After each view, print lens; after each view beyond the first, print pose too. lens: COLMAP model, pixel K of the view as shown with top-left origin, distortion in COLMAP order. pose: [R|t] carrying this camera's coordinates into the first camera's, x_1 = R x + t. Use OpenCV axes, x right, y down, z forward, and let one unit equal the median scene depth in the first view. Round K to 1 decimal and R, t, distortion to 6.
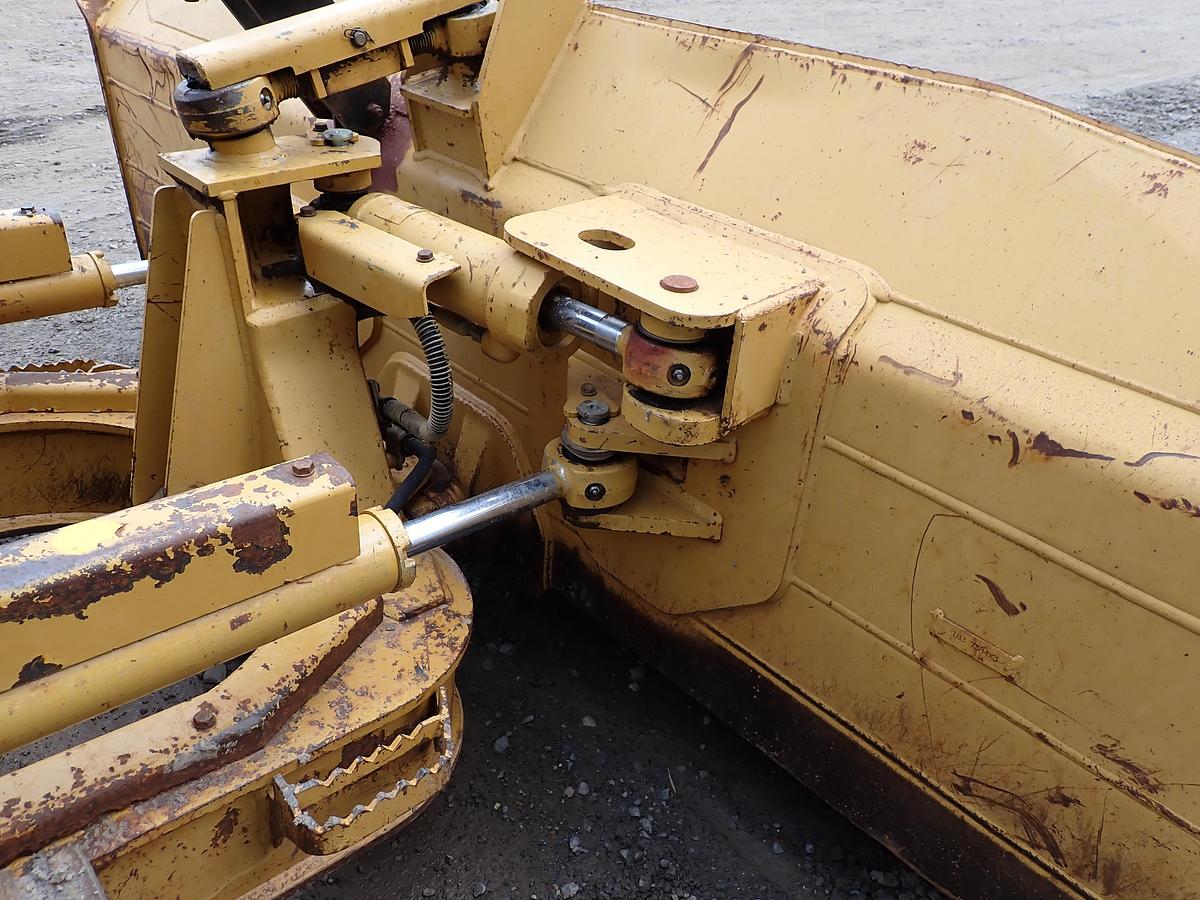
lens RADIAL K [[886.6, 0, 598.3], [0, 886.6, 438.8], [0, 0, 1]] dist [0.012934, -0.005961]
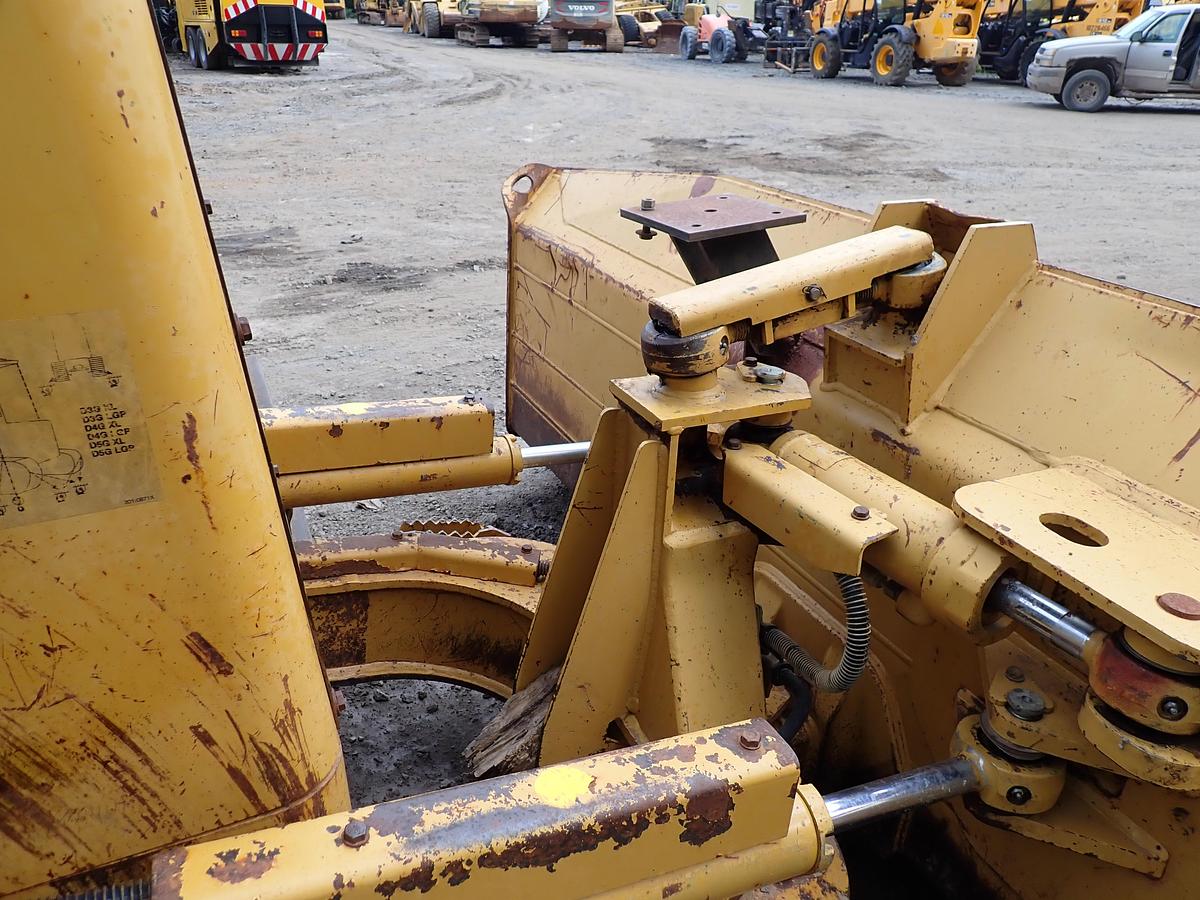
lens RADIAL K [[886.6, 0, 605.9], [0, 886.6, 446.1], [0, 0, 1]] dist [0.012934, -0.005961]
pose [[0.953041, 0.121188, -0.277536, -0.195137], [-0.161568, 0.978590, -0.127507, -0.104051], [0.256141, 0.166360, 0.952216, -0.027081]]
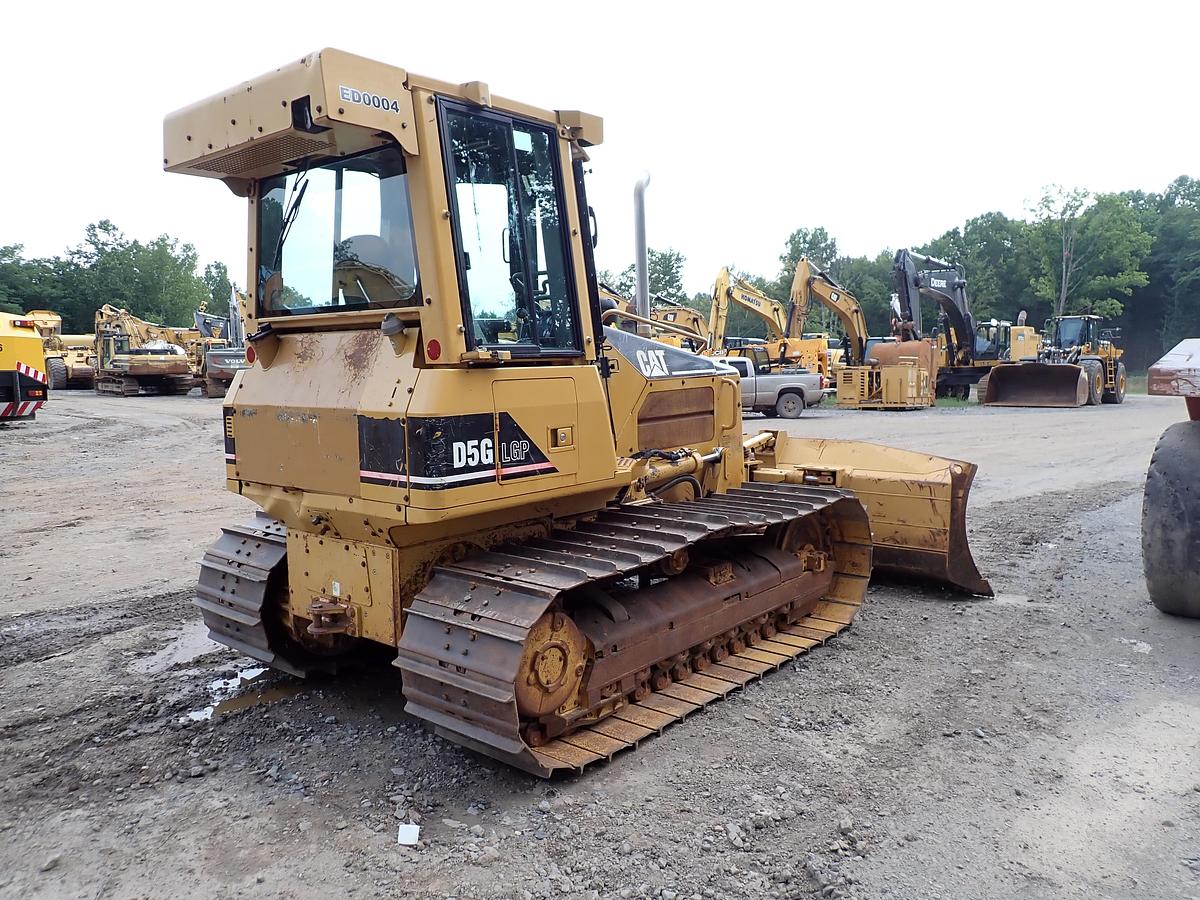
lens RADIAL K [[886.6, 0, 597.8], [0, 886.6, 454.8], [0, 0, 1]] dist [0.012934, -0.005961]
pose [[0.991582, -0.047570, 0.120427, -2.175534], [0.098287, 0.882002, -0.460882, 2.389826], [-0.084293, 0.468838, 0.879253, -4.359389]]
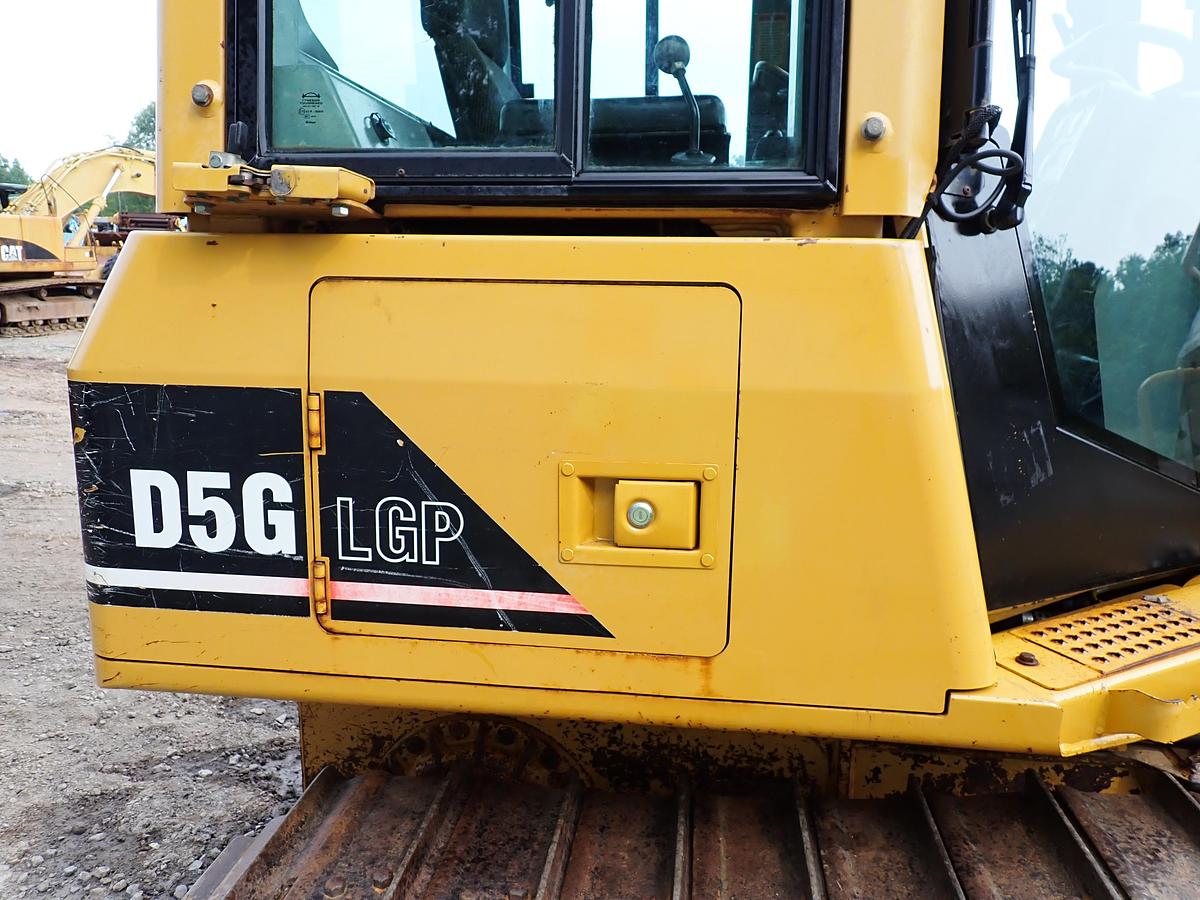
lens RADIAL K [[886.6, 0, 605.5], [0, 886.6, 446.1], [0, 0, 1]] dist [0.012934, -0.005961]
pose [[0.659056, 0.133067, -0.740229, -1.211715], [-0.422712, 0.879595, -0.218237, 0.796259], [0.622061, 0.456734, 0.635951, -1.842381]]
